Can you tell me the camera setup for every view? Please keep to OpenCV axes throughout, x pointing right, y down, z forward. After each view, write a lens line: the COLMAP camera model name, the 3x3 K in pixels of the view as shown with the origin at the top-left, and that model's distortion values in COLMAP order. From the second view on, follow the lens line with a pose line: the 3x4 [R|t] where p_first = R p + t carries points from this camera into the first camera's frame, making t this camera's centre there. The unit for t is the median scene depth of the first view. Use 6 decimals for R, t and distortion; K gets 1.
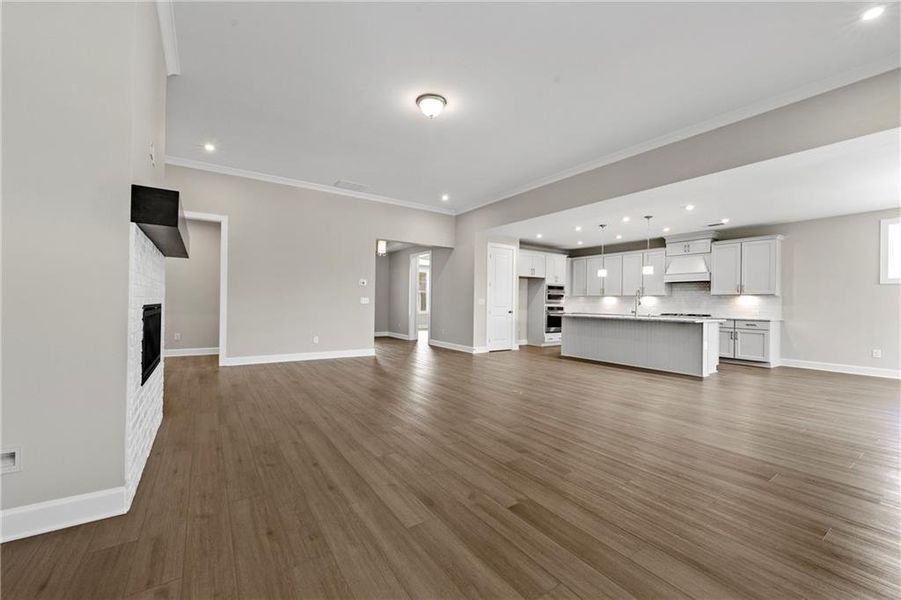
lens RADIAL K [[364.8, 0, 450.4], [0, 364.8, 303.7], [0, 0, 1]] dist [0.000525, -0.000052]
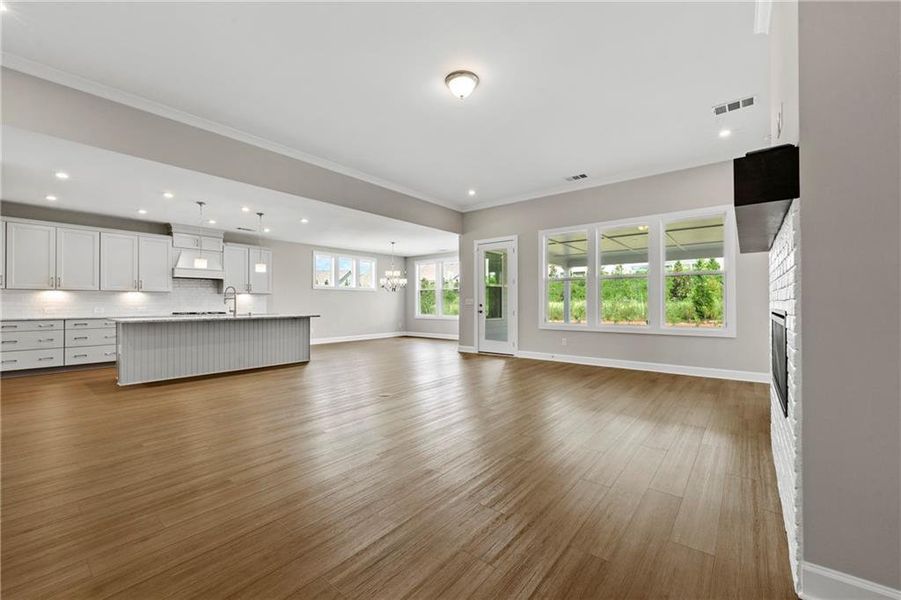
lens RADIAL K [[364.8, 0, 450.7], [0, 364.8, 300.4], [0, 0, 1]] dist [0.000525, -0.000052]
pose [[-0.296406, -0.003982, 0.955054, -0.454334], [-0.001509, 0.999992, 0.003702, -0.007028], [-0.955061, -0.000344, -0.296409, 0.658125]]
